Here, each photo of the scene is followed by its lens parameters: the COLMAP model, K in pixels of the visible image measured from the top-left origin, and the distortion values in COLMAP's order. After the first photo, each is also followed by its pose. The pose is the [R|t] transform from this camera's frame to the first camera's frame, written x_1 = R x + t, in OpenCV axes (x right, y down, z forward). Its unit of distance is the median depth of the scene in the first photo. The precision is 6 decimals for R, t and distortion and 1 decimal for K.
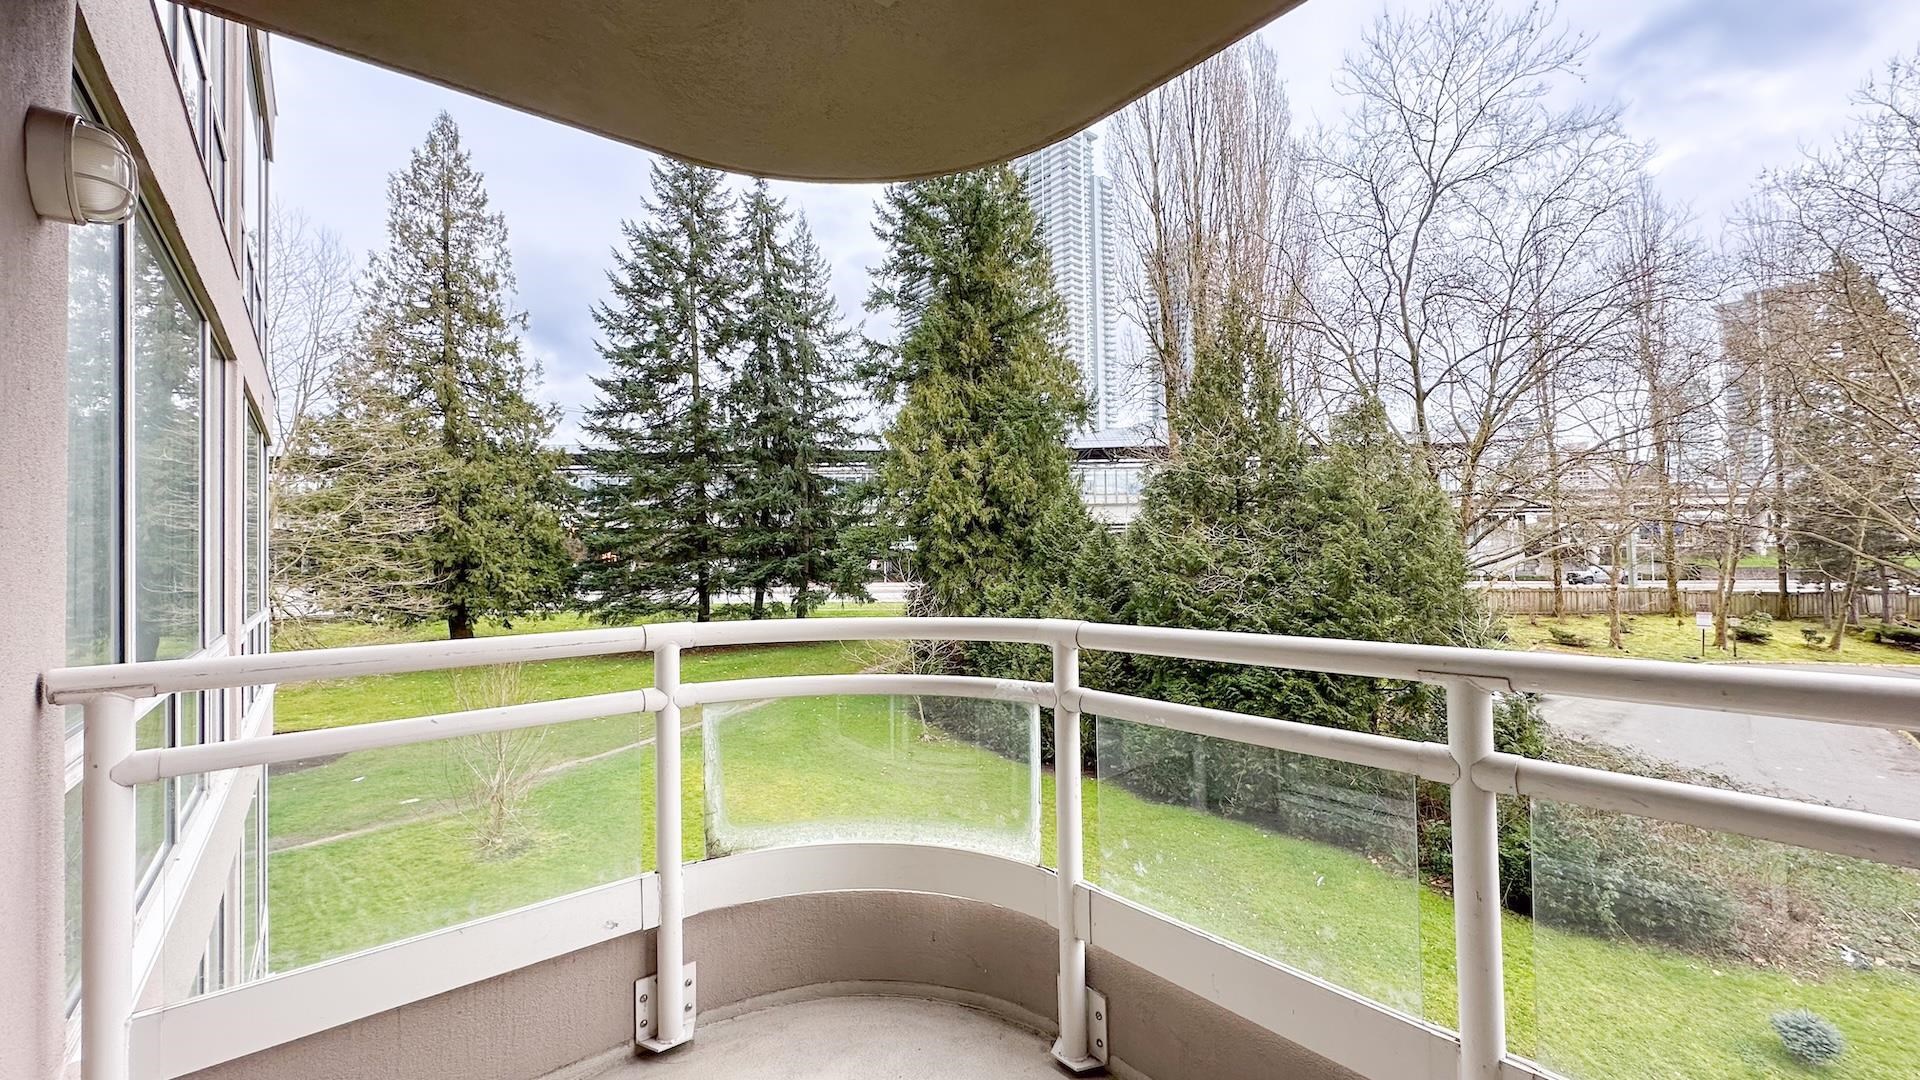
lens RADIAL K [[763.4, 0, 960.0], [0, 763.4, 540.0], [0, 0, 1]] dist [-0.002968, 0.000471]
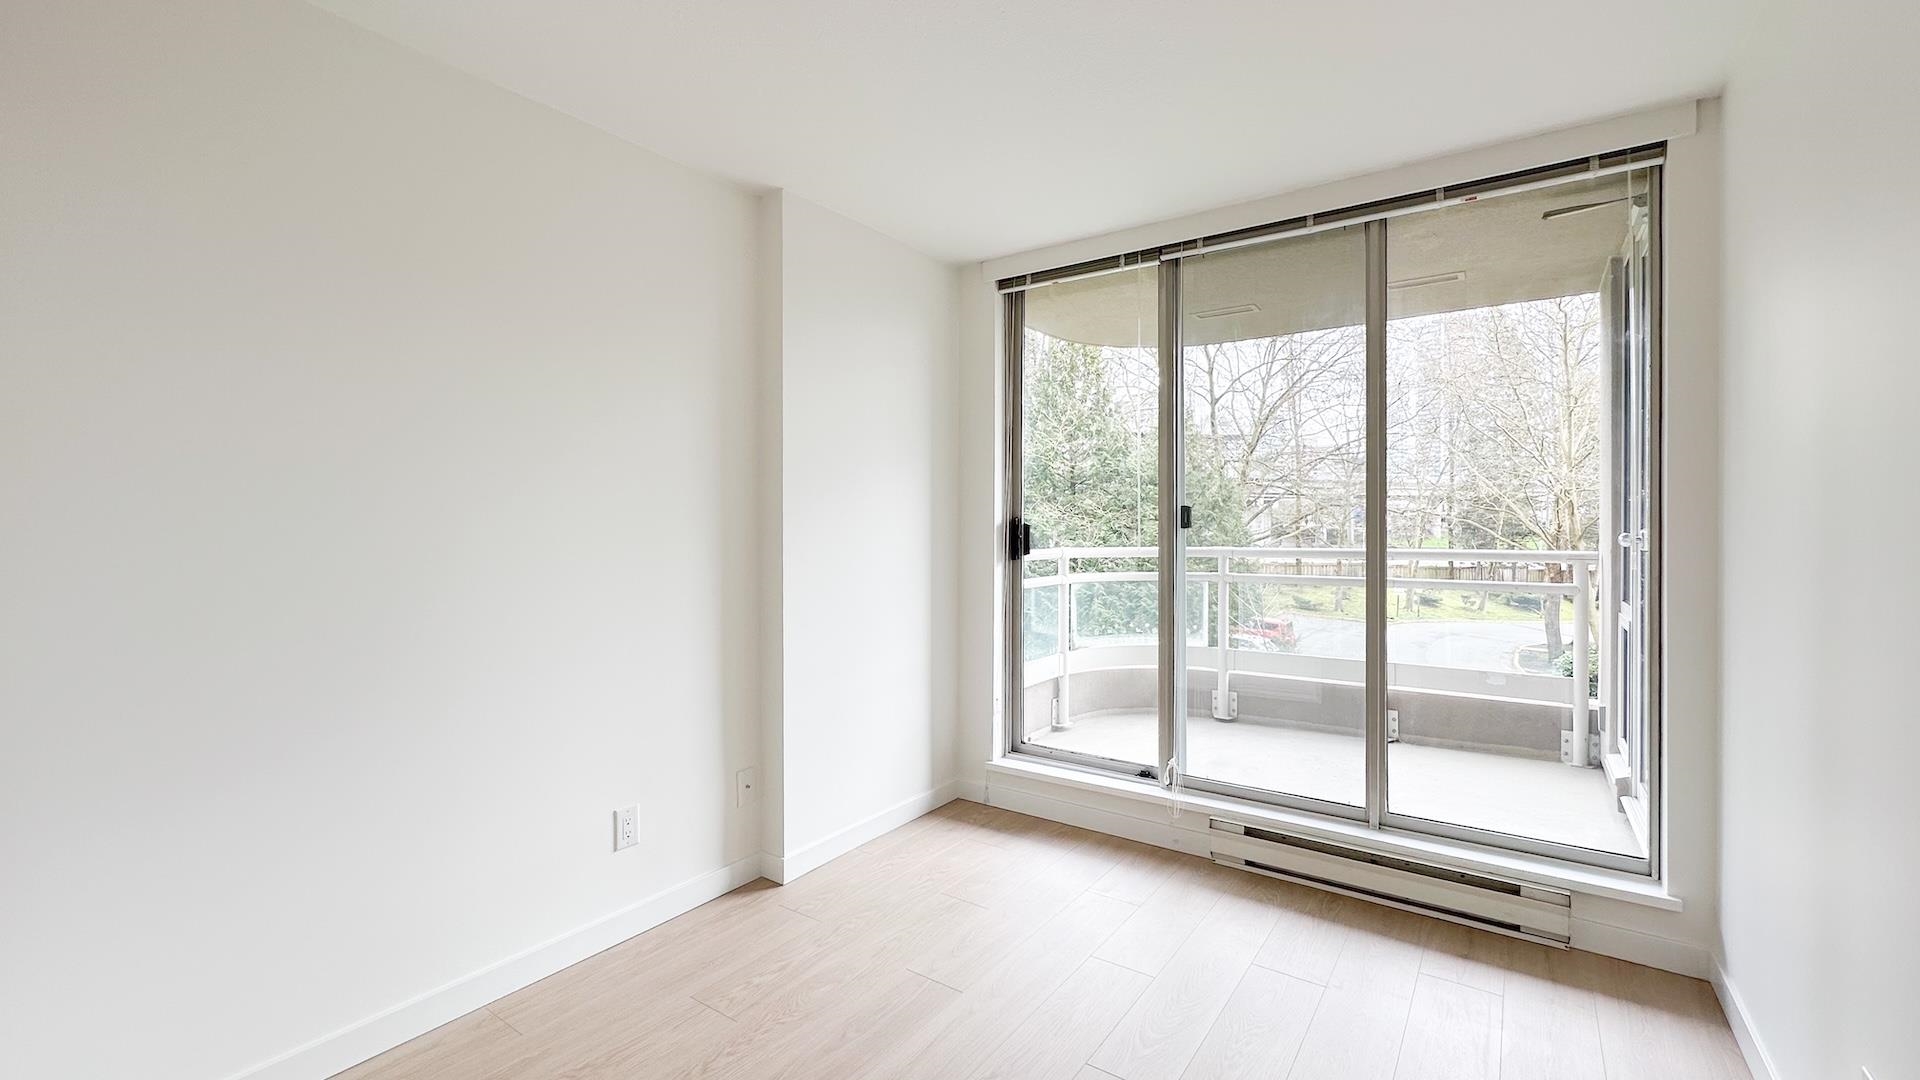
lens RADIAL K [[786.0, 0, 959.1], [0, 786.0, 530.1], [0, 0, 1]] dist [0.001620, -0.000088]
pose [[0.964964, 0.015421, 0.261928, -0.082849], [-0.020937, 0.999614, 0.018280, 0.001160], [-0.261545, -0.023124, 0.964914, -0.076383]]
